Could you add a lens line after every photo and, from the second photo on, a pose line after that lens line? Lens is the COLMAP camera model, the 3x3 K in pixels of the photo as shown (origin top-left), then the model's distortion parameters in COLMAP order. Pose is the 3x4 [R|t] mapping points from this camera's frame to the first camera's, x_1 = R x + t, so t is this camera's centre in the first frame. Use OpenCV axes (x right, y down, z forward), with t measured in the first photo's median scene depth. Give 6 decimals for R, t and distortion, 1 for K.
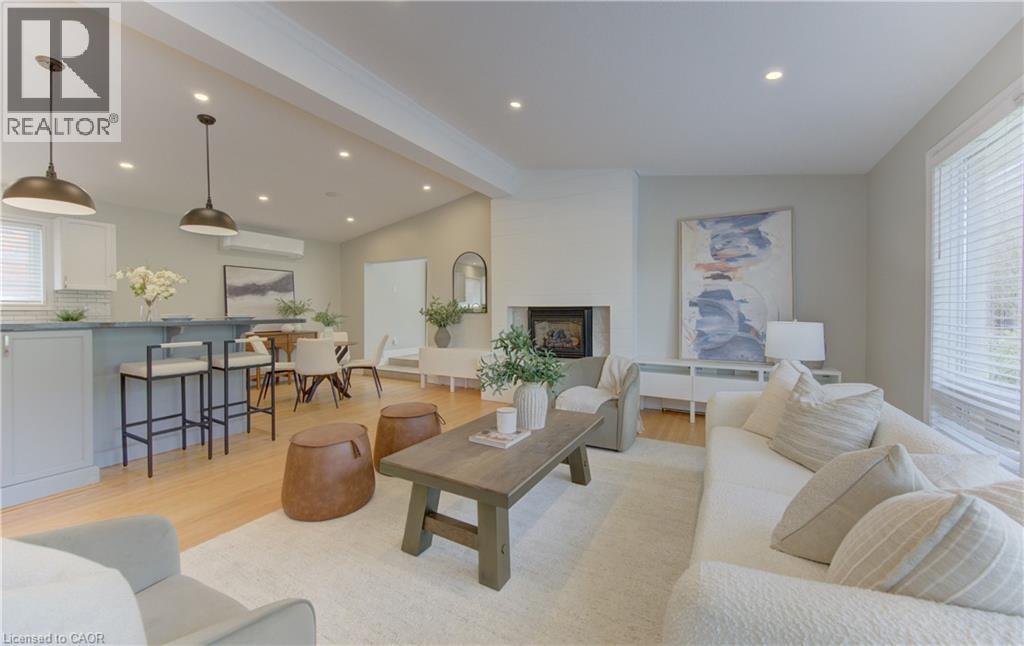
lens RADIAL K [[384.9, 0, 509.9], [0, 384.9, 315.3], [0, 0, 1]] dist [-0.009742, 0.000809]
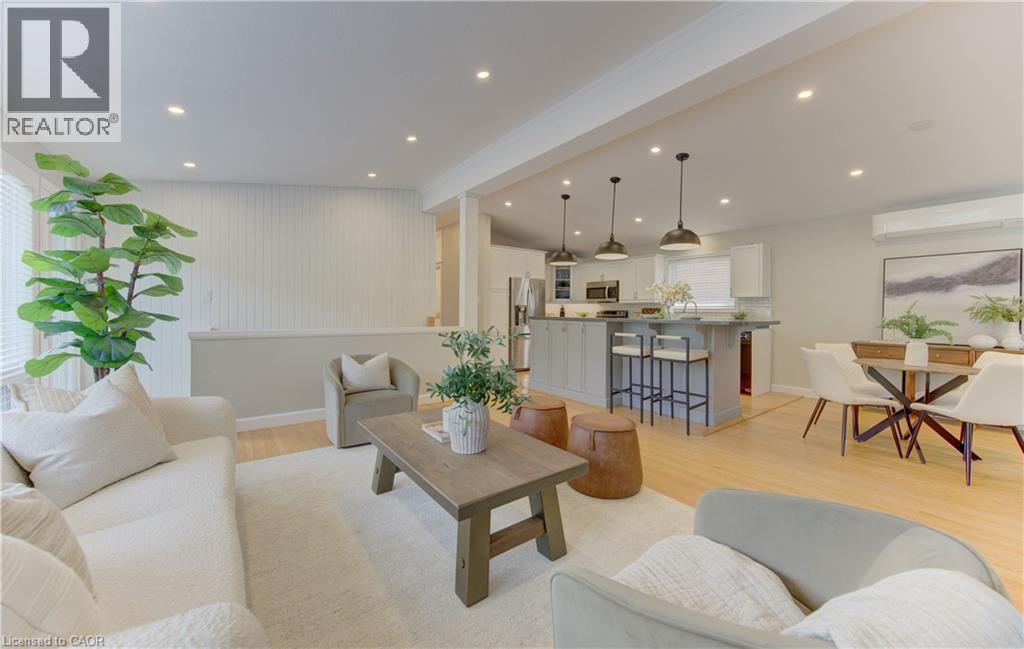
lens RADIAL K [[384.9, 0, 520.0], [0, 384.9, 311.4], [0, 0, 1]] dist [-0.009742, 0.000809]
pose [[-0.406499, -0.001114, -0.913650, 0.418579], [-0.017075, 0.999834, 0.006378, -0.010656], [0.913492, 0.018193, -0.406451, 0.777467]]
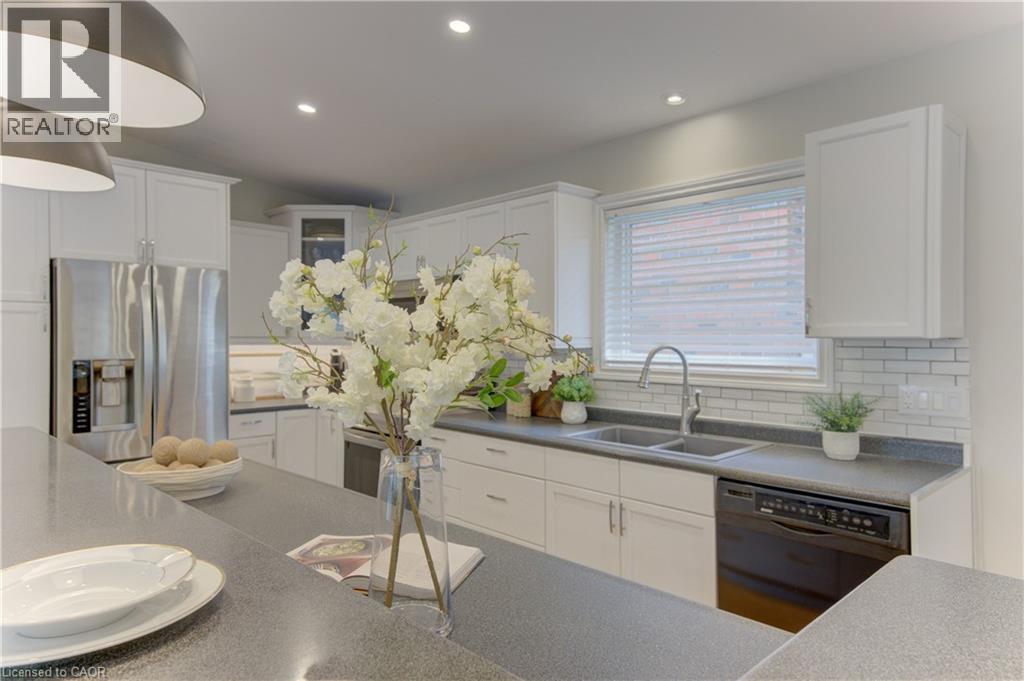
lens RADIAL K [[670.1, 0, 519.1], [0, 670.1, 341.7], [0, 0, 1]] dist [0.003765, 0.001829]
pose [[-0.289112, 0.005092, -0.957282, -0.463000], [-0.014484, 0.999848, 0.009692, -0.061370], [0.957186, 0.016667, -0.288994, 0.833527]]
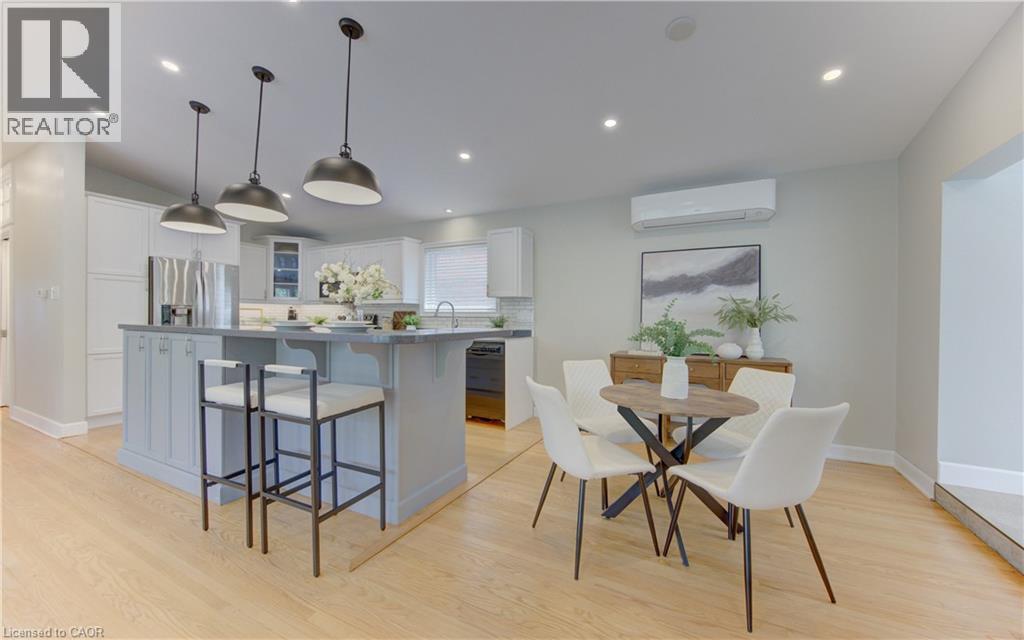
lens RADIAL K [[386.3, 0, 532.3], [0, 386.3, 313.5], [0, 0, 1]] dist [-0.001345, -0.000048]
pose [[0.051074, -0.008552, -0.998658, -0.077379], [-0.018969, 0.999775, -0.009532, -0.012487], [0.998515, 0.019431, 0.050900, 0.969177]]
